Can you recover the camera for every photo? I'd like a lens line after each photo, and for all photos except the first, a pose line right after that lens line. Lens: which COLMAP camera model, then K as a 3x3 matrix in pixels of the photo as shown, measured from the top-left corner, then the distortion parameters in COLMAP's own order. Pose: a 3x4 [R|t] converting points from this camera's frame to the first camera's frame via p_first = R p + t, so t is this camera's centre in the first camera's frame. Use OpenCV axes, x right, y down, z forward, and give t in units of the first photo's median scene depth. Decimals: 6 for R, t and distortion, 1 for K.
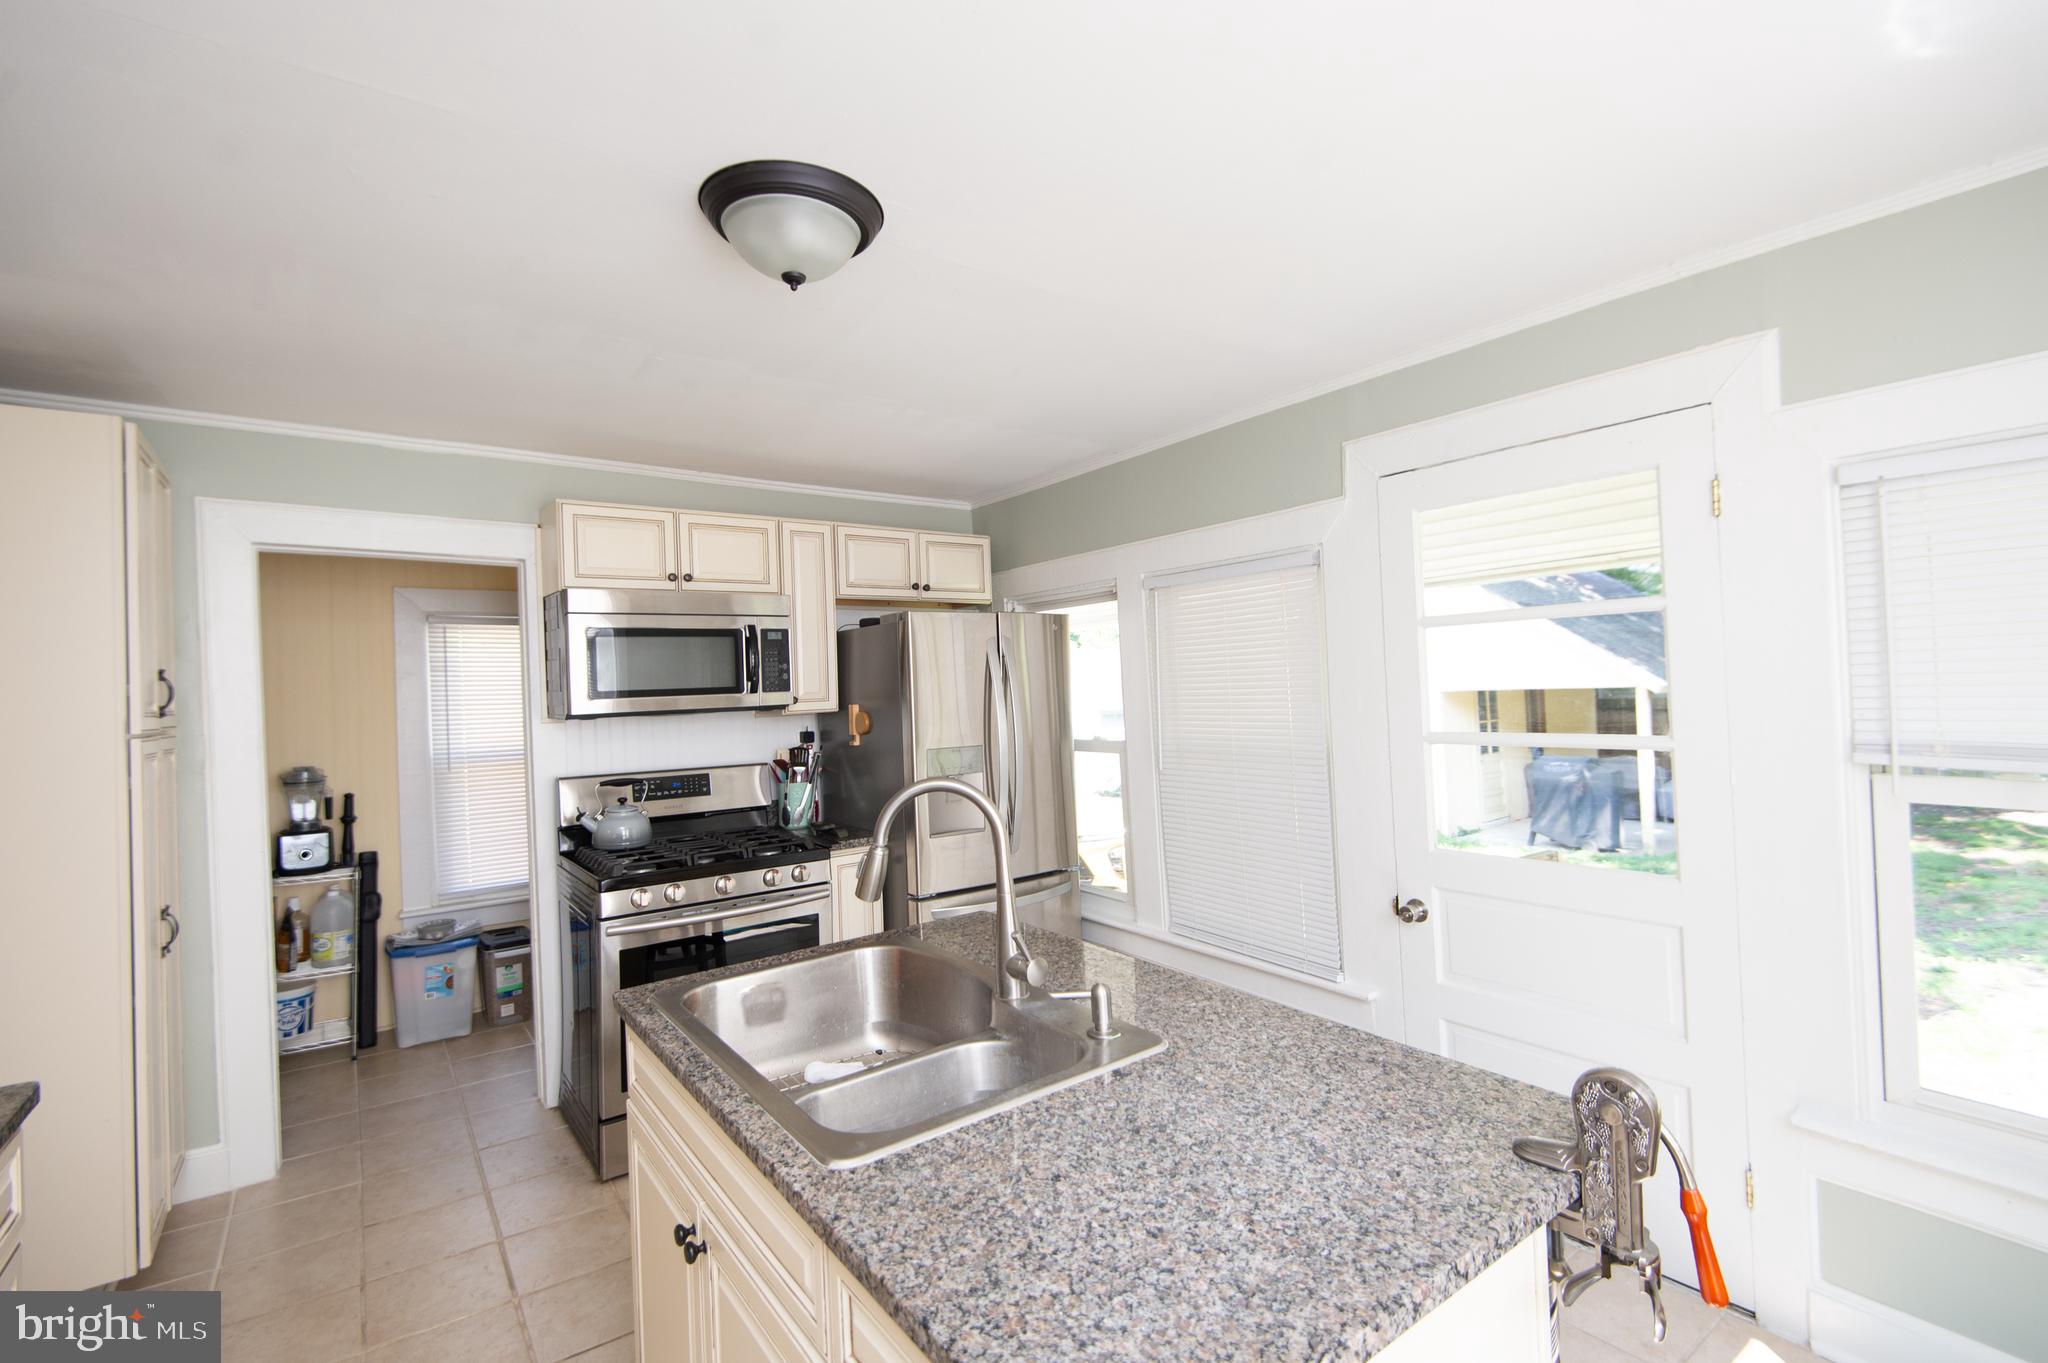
lens RADIAL K [[919.1, 0, 1026.5], [0, 919.1, 671.6], [0, 0, 1]] dist [0.010332, -0.001805]
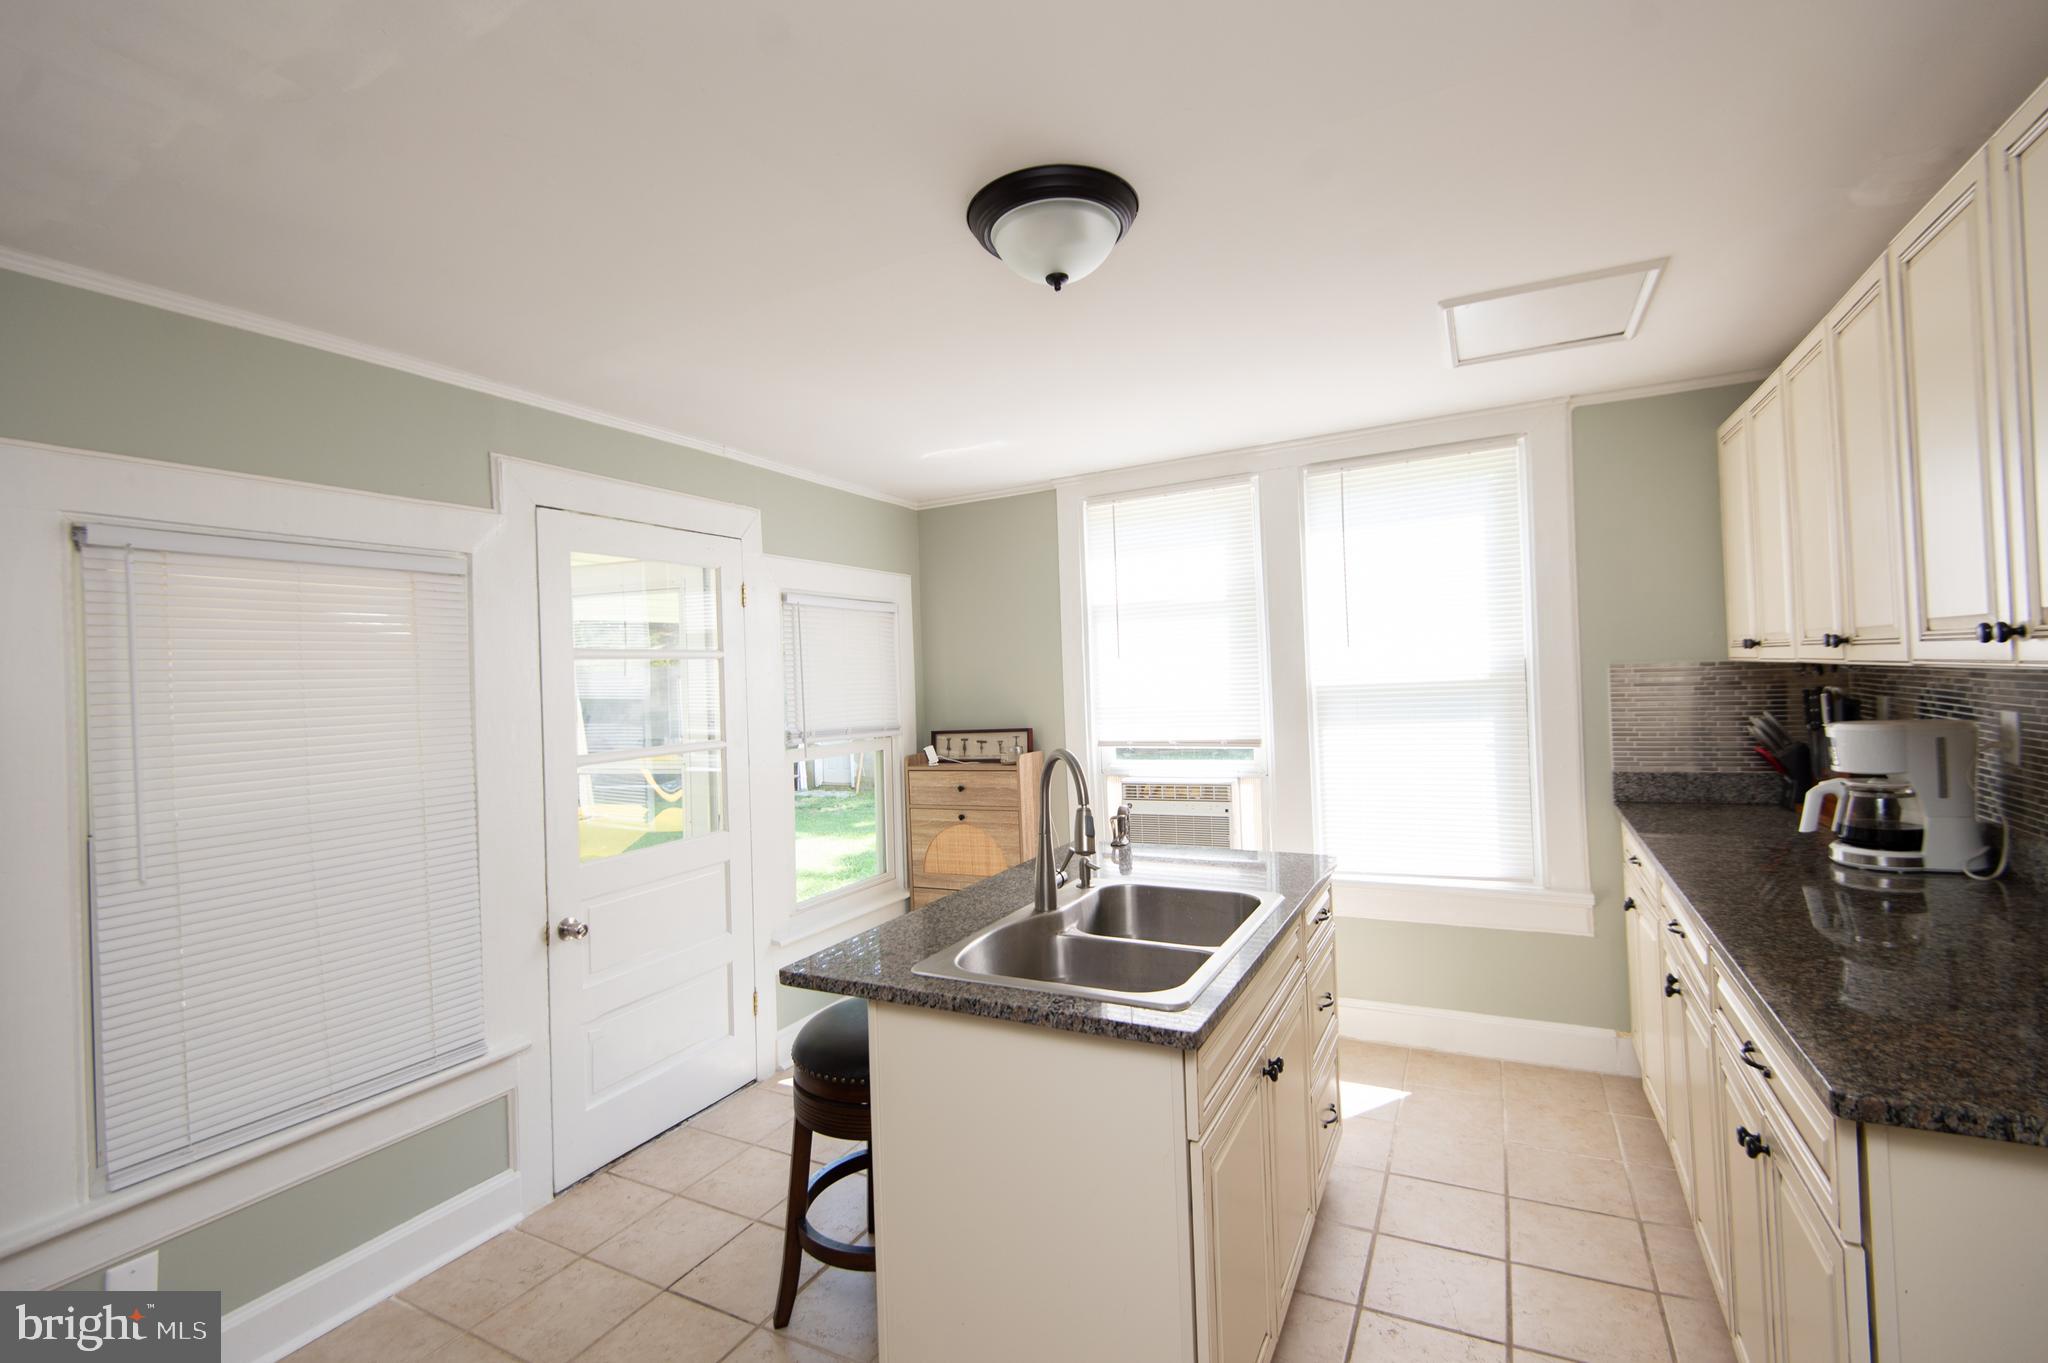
lens RADIAL K [[919.1, 0, 1033.5], [0, 919.1, 671.0], [0, 0, 1]] dist [0.010332, -0.001805]
pose [[-0.451279, 0.059336, 0.890408, -0.944994], [0.038344, 0.998155, -0.047083, 0.046287], [-0.891559, 0.012894, -0.452721, 1.246402]]
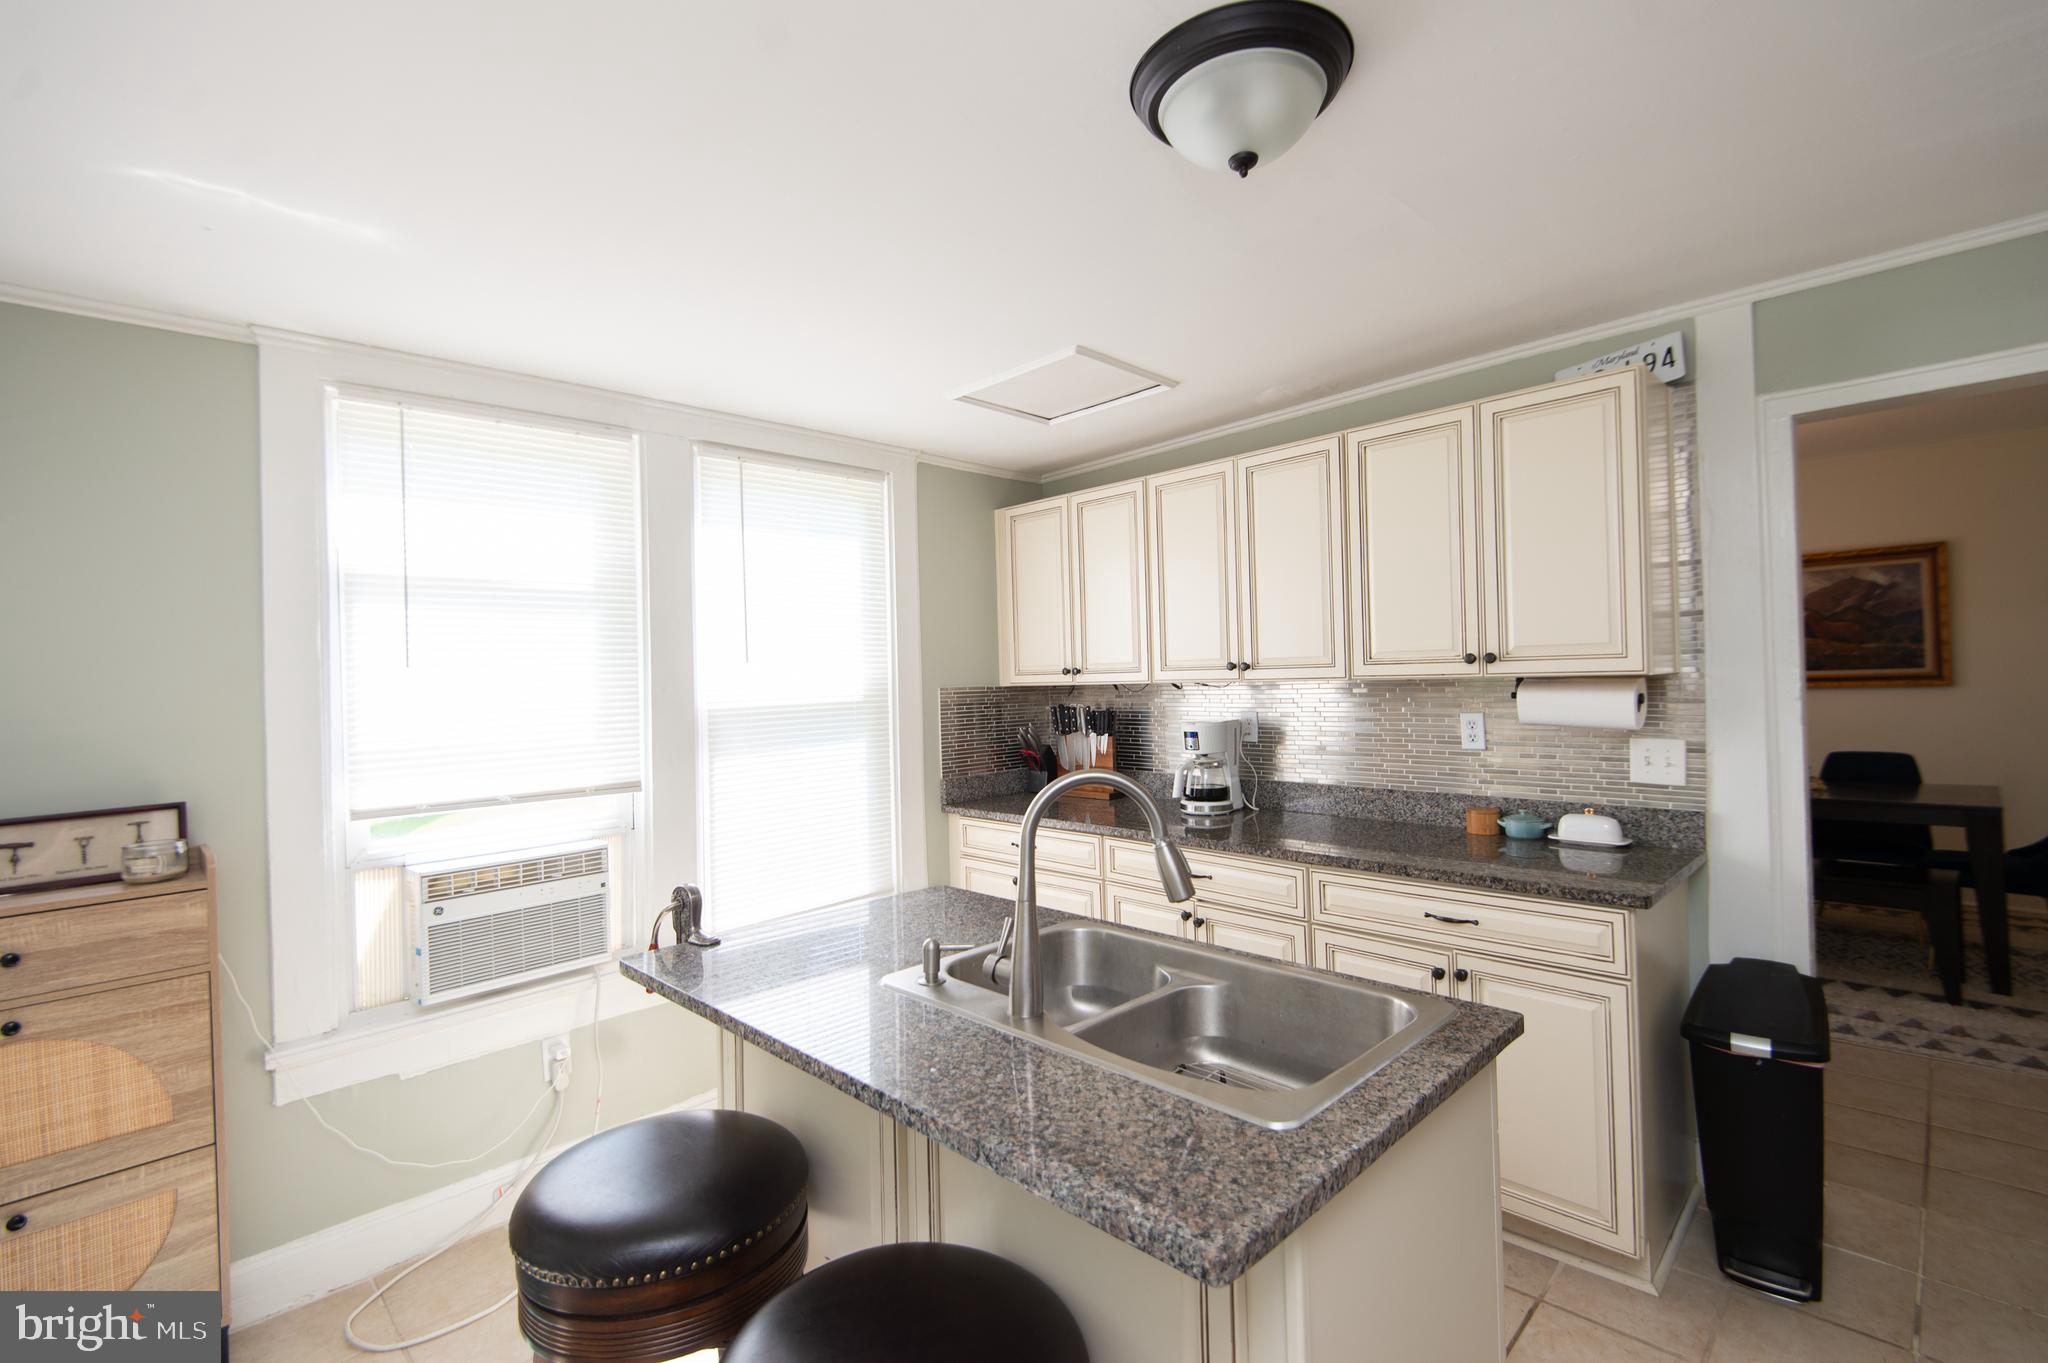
lens RADIAL K [[919.1, 0, 1027.9], [0, 919.1, 674.6], [0, 0, 1]] dist [0.010332, -0.001805]
pose [[-0.984312, 0.065036, -0.164013, 2.494289], [0.069674, 0.997312, -0.022677, -0.019783], [0.162097, -0.033748, -0.986198, 1.997259]]
